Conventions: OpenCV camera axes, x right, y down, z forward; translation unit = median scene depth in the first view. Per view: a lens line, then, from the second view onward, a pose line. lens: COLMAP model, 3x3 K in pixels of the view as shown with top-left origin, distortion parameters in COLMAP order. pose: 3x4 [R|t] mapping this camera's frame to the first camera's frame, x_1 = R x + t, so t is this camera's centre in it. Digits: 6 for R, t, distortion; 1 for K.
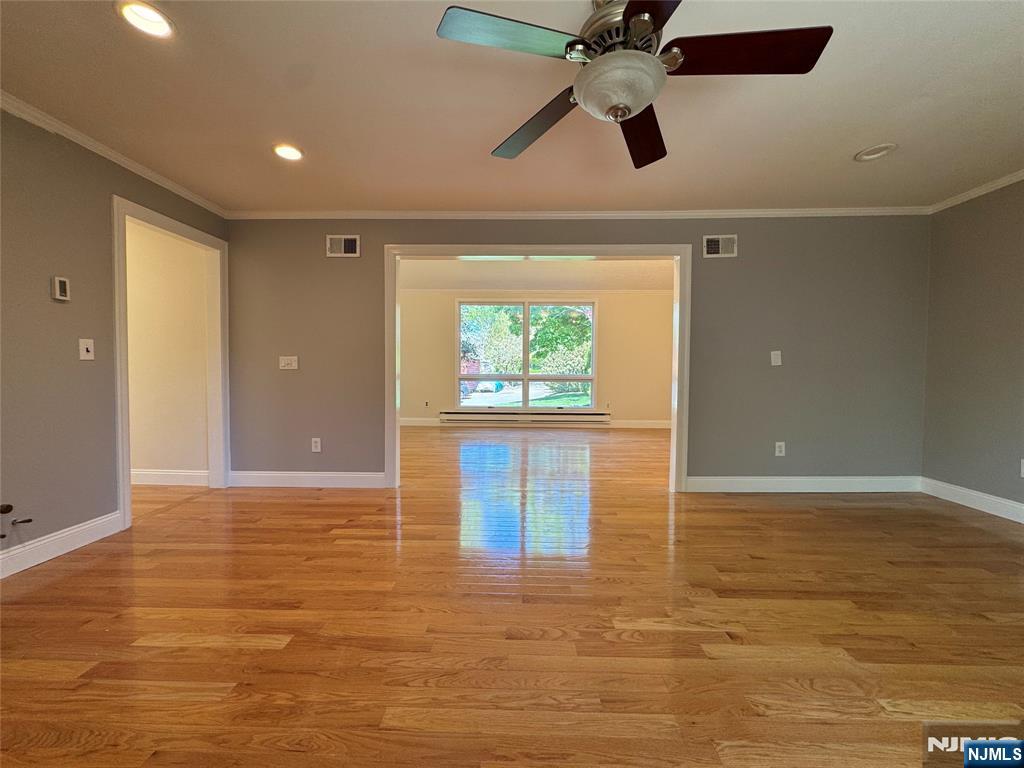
lens RADIAL K [[408.9, 0, 512.0], [0, 408.9, 384.0], [0, 0, 1]] dist [-0.000010, -0.000002]
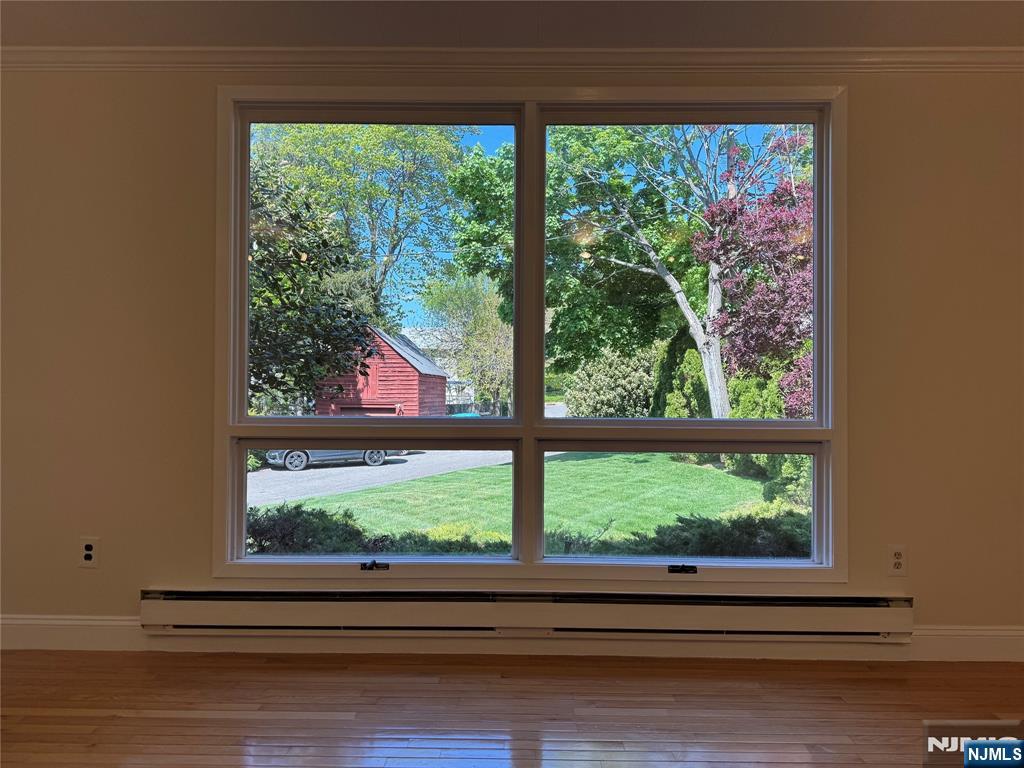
lens RADIAL K [[713.6, 0, 516.4], [0, 713.6, 387.2], [0, 0, 1]] dist [0.002550, -0.001470]
pose [[0.999967, -0.001215, 0.008064, 0.006609], [0.001596, 0.998875, -0.047397, -0.006462], [-0.007998, 0.047408, 0.998844, 0.168275]]
